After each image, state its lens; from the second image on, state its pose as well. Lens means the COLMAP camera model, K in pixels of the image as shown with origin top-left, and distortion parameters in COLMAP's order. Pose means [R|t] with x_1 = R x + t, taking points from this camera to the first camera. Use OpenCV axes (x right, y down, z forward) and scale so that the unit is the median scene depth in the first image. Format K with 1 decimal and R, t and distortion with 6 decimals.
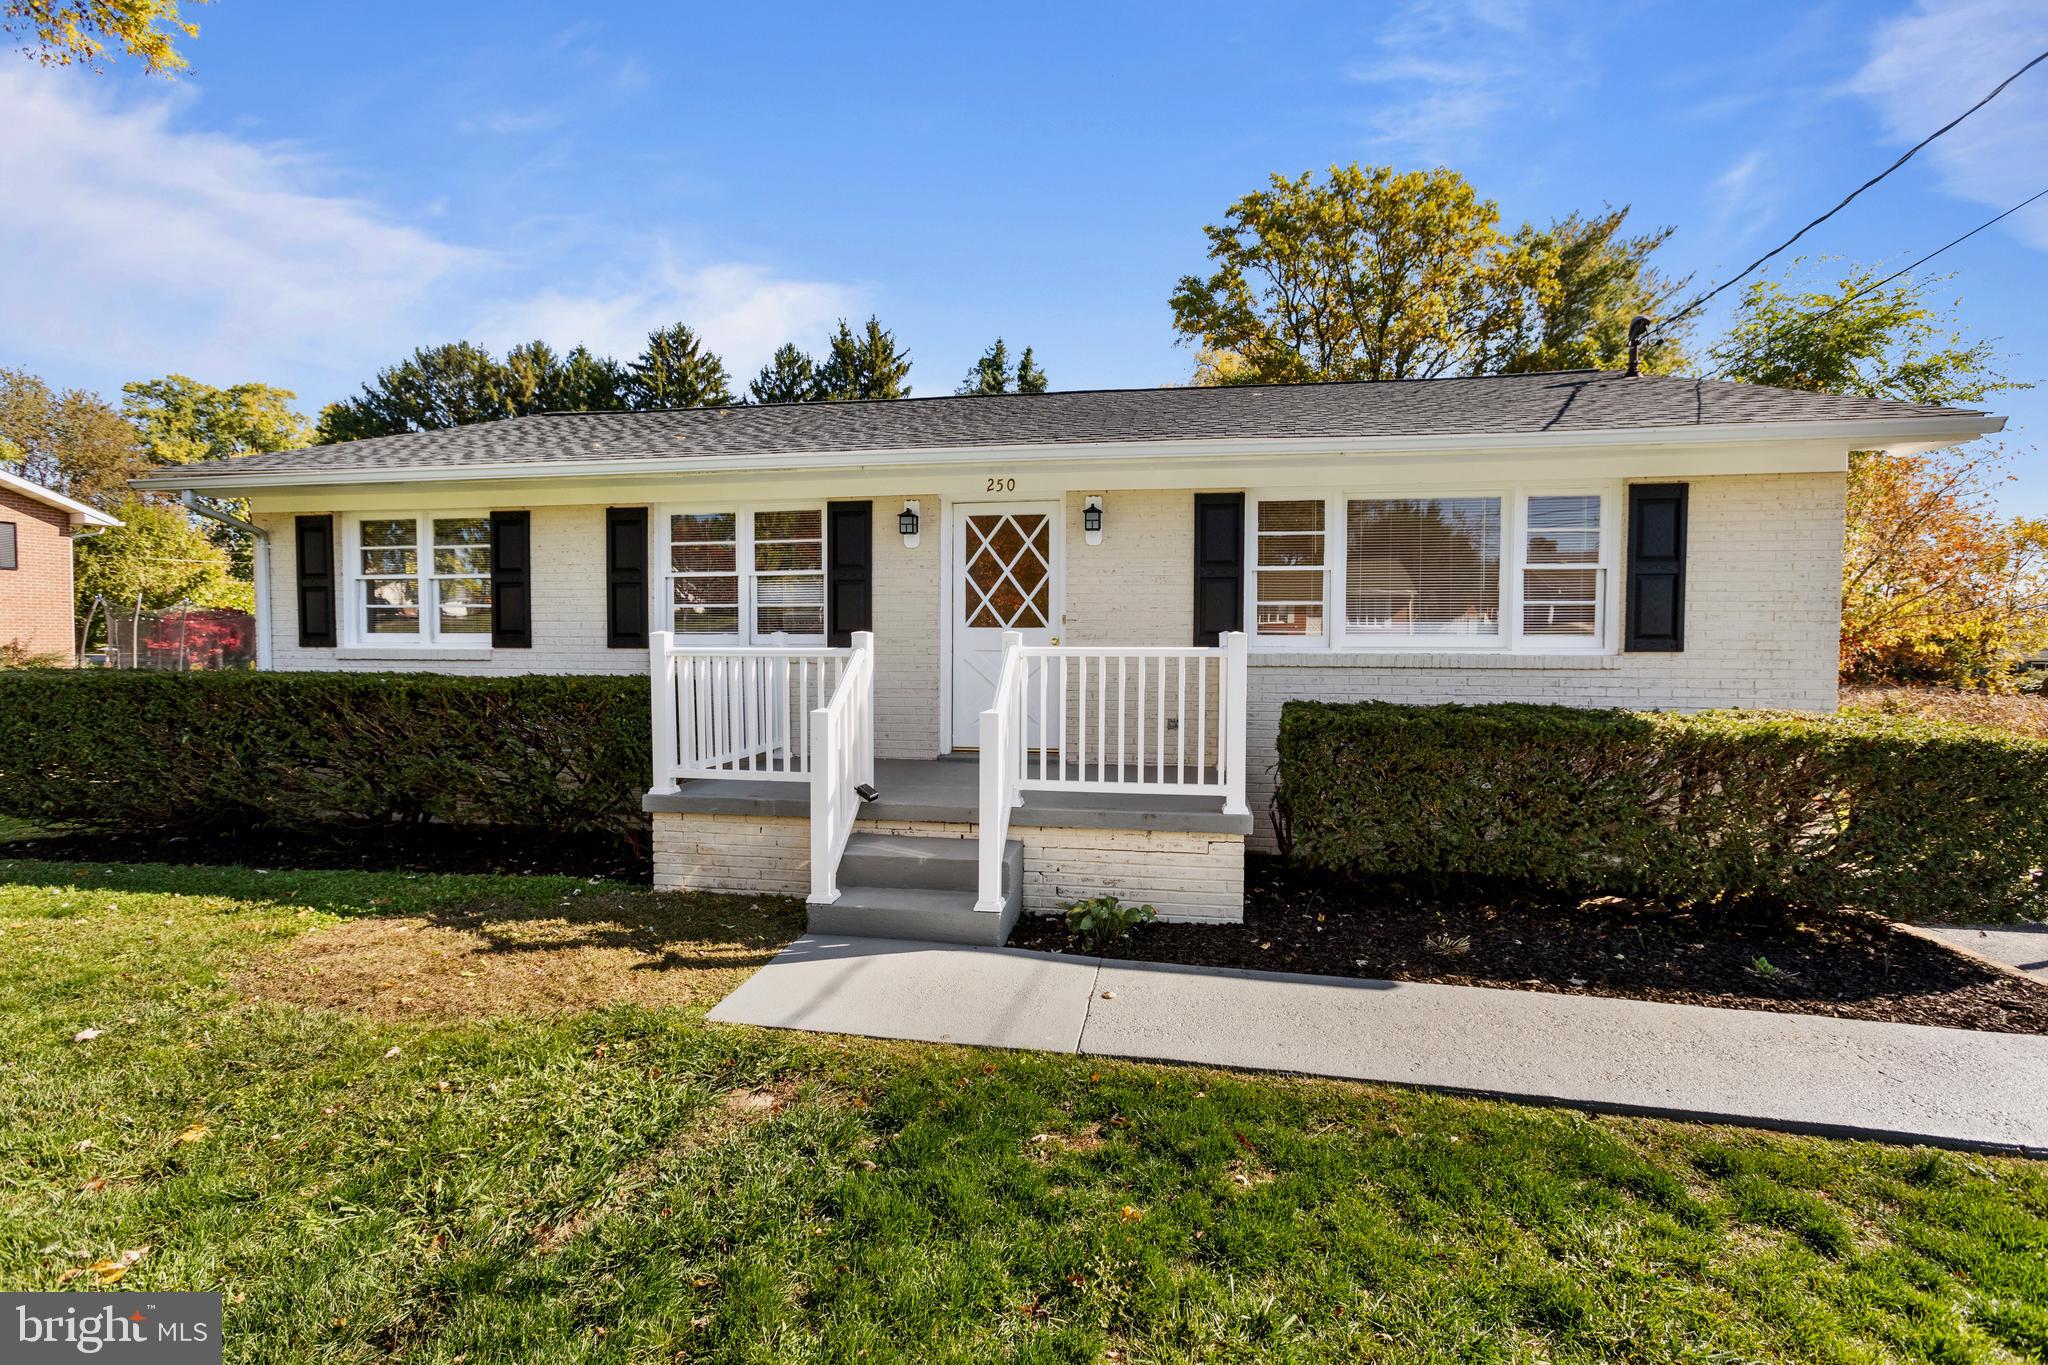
lens RADIAL K [[932.2, 0, 1041.1], [0, 932.2, 668.6], [0, 0, 1]] dist [0.001865, 0.006011]
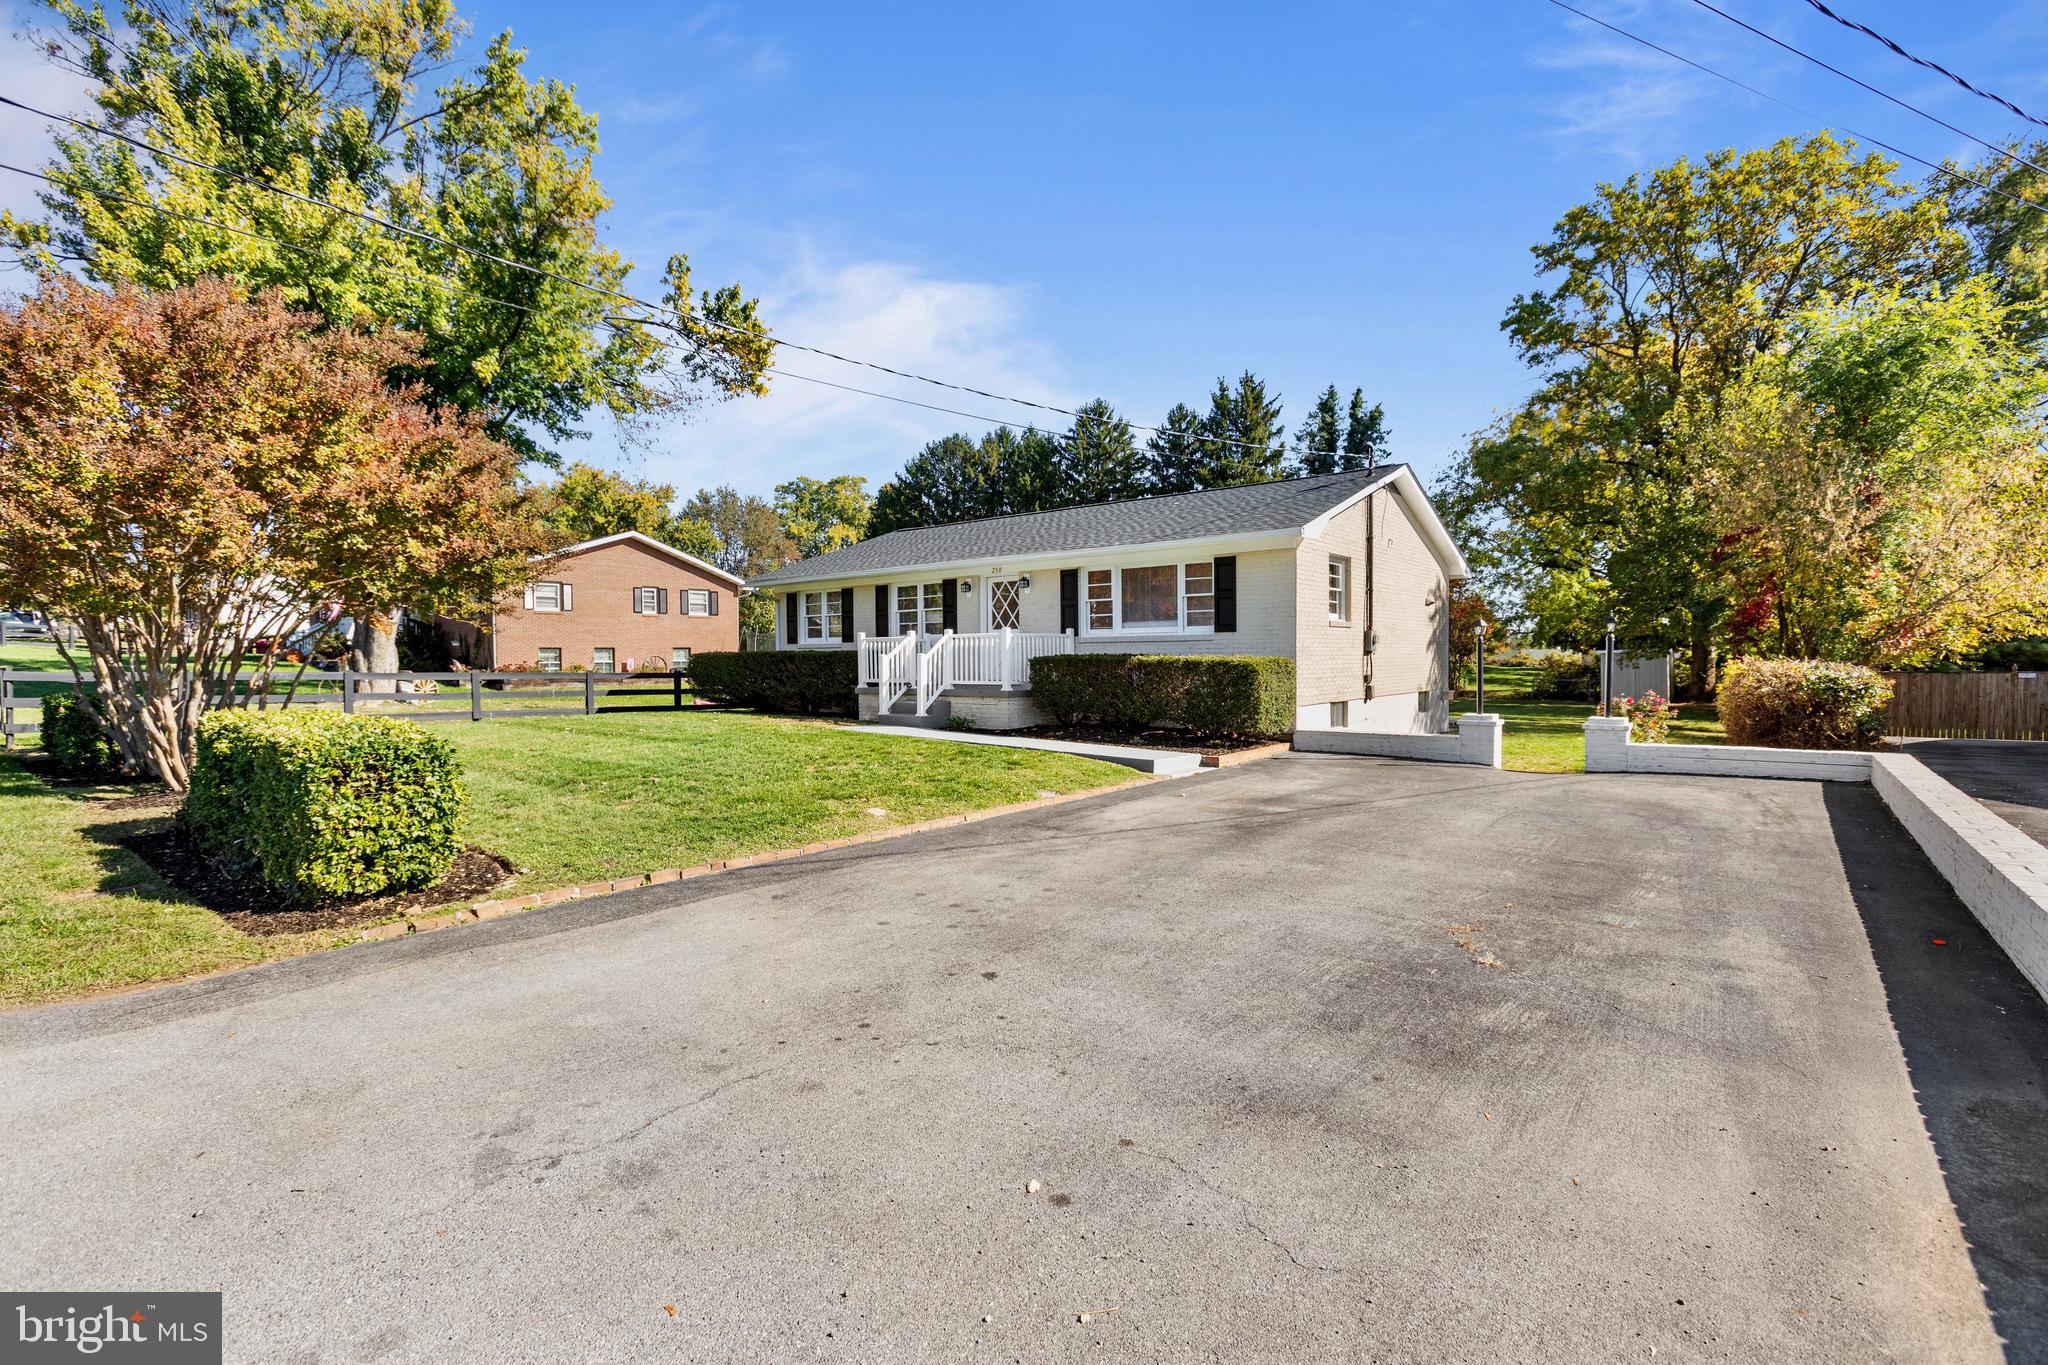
lens RADIAL K [[932.2, 0, 1036.9], [0, 932.2, 693.8], [0, 0, 1]] dist [0.001865, 0.006011]
pose [[0.874868, 0.010463, -0.484249, 0.168981], [-0.006959, 0.999935, 0.009032, 0.014022], [0.484312, -0.004531, 0.874884, -0.146990]]
